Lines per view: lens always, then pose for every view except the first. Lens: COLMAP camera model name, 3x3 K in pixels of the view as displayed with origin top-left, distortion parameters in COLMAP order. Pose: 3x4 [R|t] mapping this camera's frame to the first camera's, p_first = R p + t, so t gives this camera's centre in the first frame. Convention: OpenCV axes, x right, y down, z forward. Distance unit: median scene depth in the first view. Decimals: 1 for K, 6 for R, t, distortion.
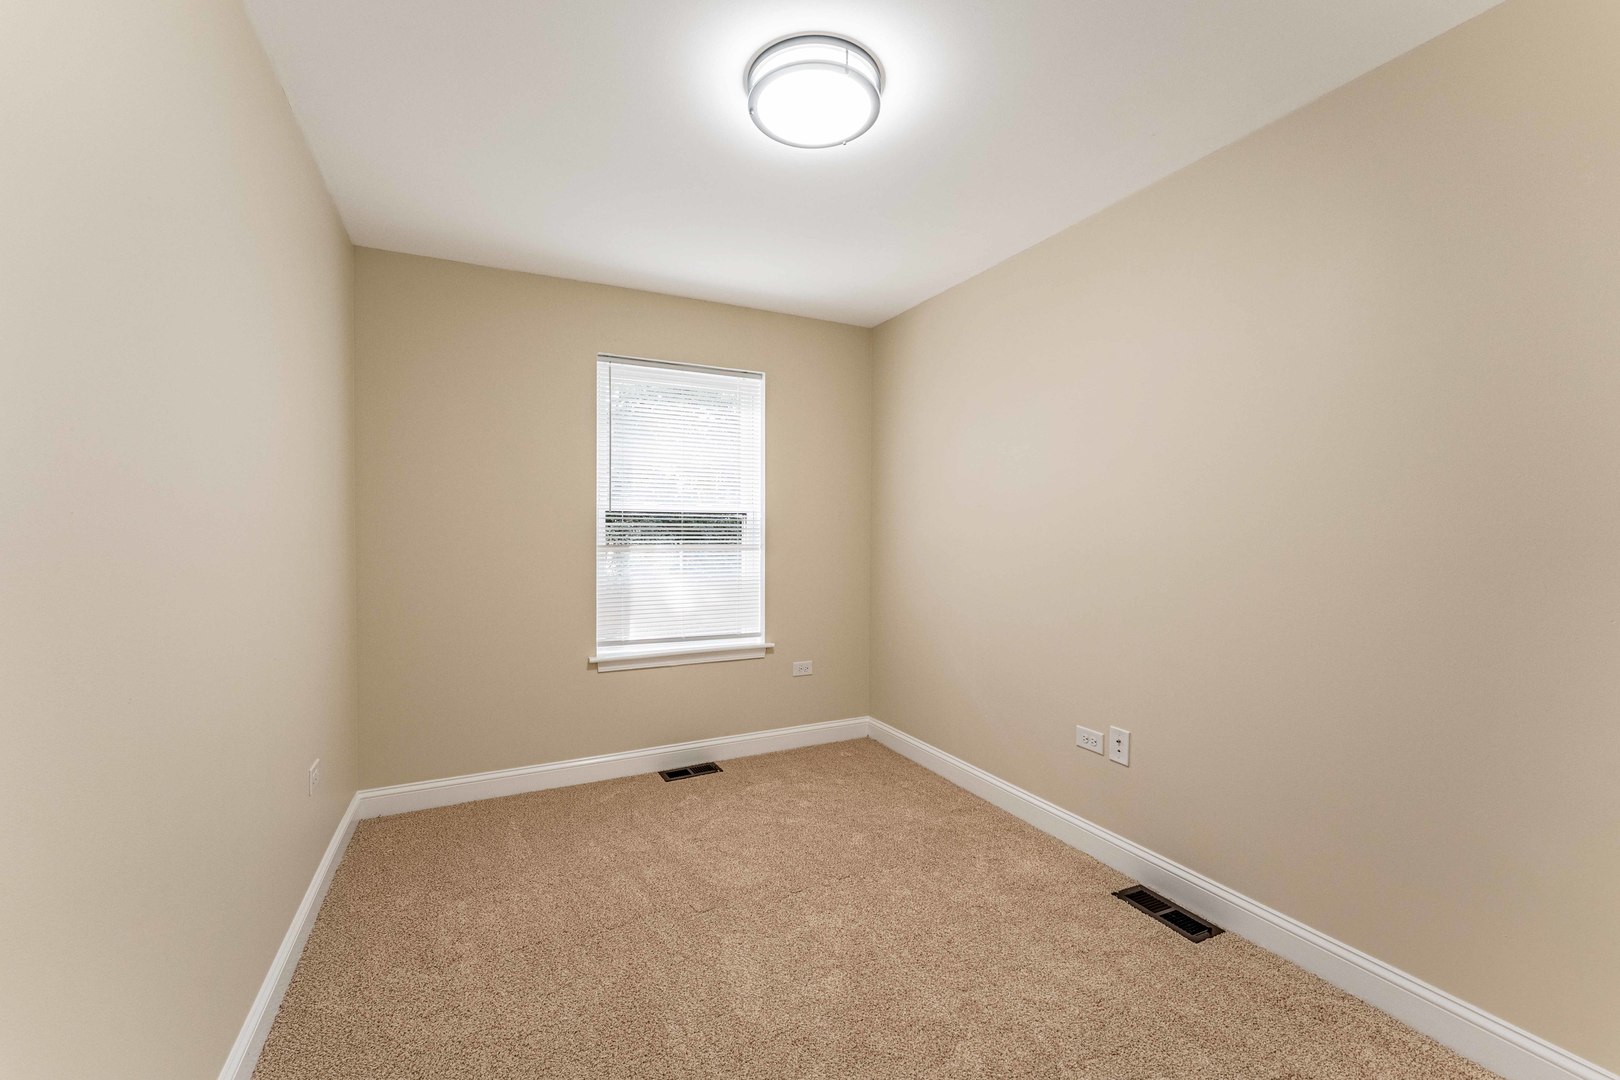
lens RADIAL K [[655.4, 0, 808.0], [0, 655.4, 537.7], [0, 0, 1]] dist [0.000962, -0.000114]
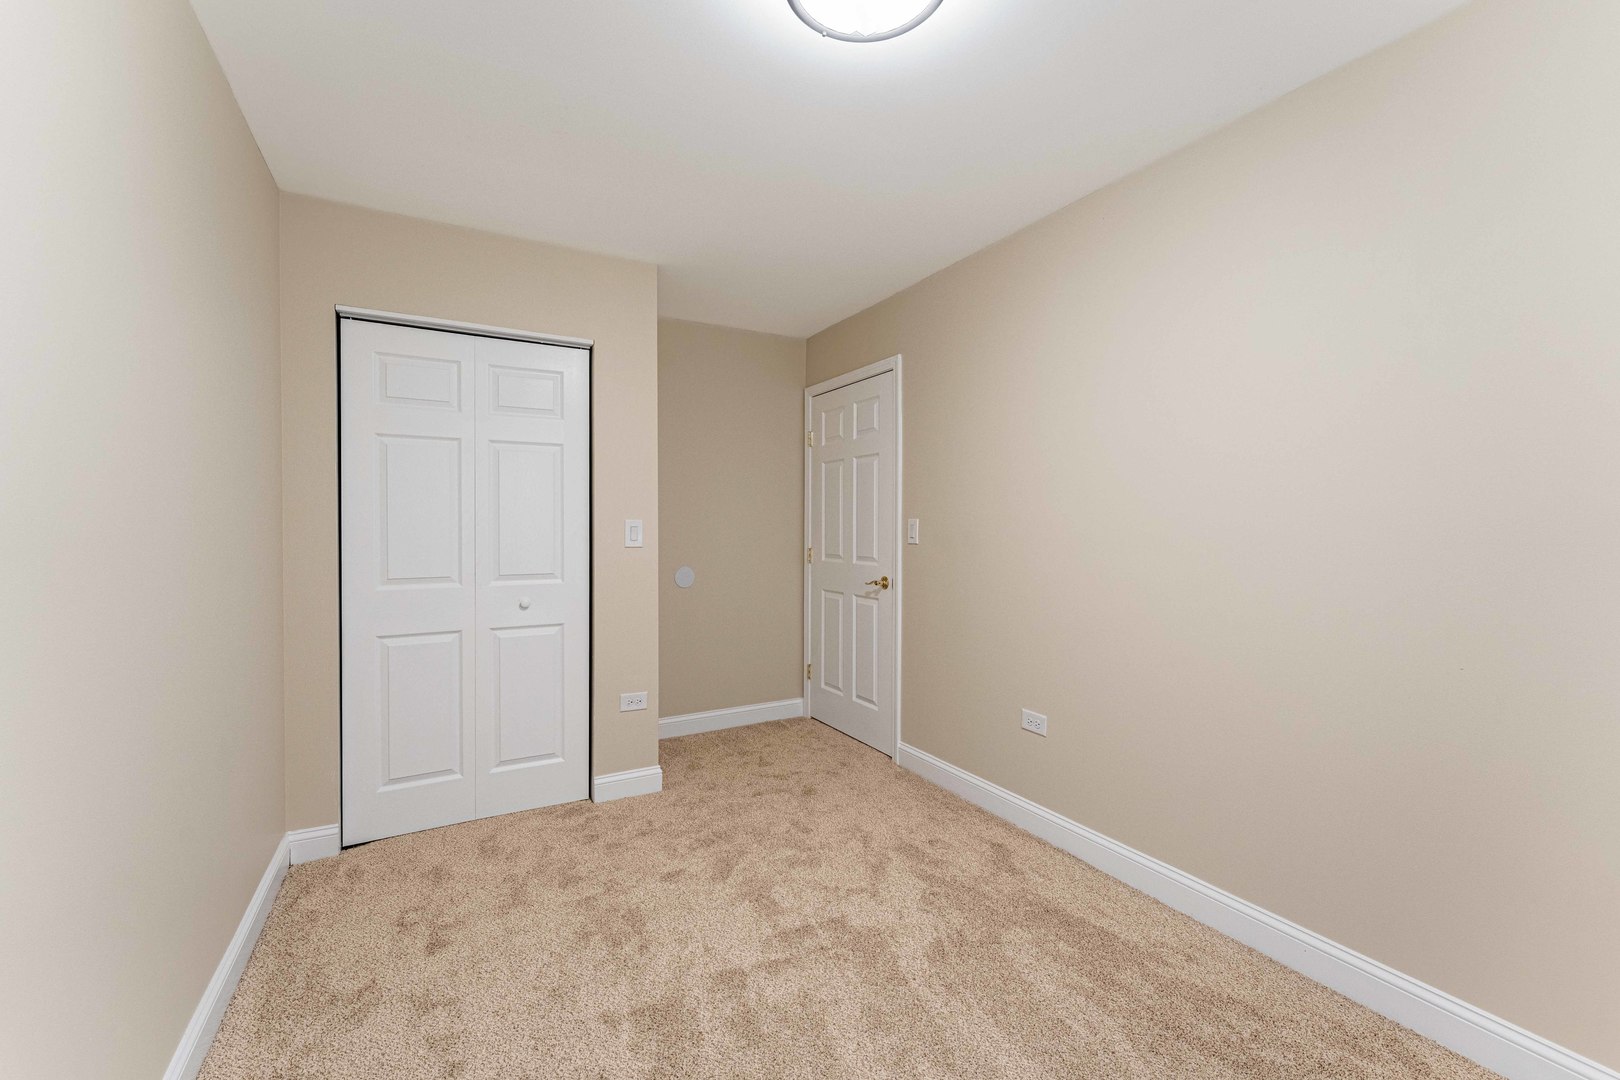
lens RADIAL K [[655.4, 0, 808.0], [0, 655.4, 537.7], [0, 0, 1]] dist [0.000962, -0.000114]
pose [[0.998384, -0.002989, 0.056751, -0.057284], [0.002524, 0.999963, 0.008273, -0.001511], [-0.056774, -0.008117, 0.998354, 0.114633]]
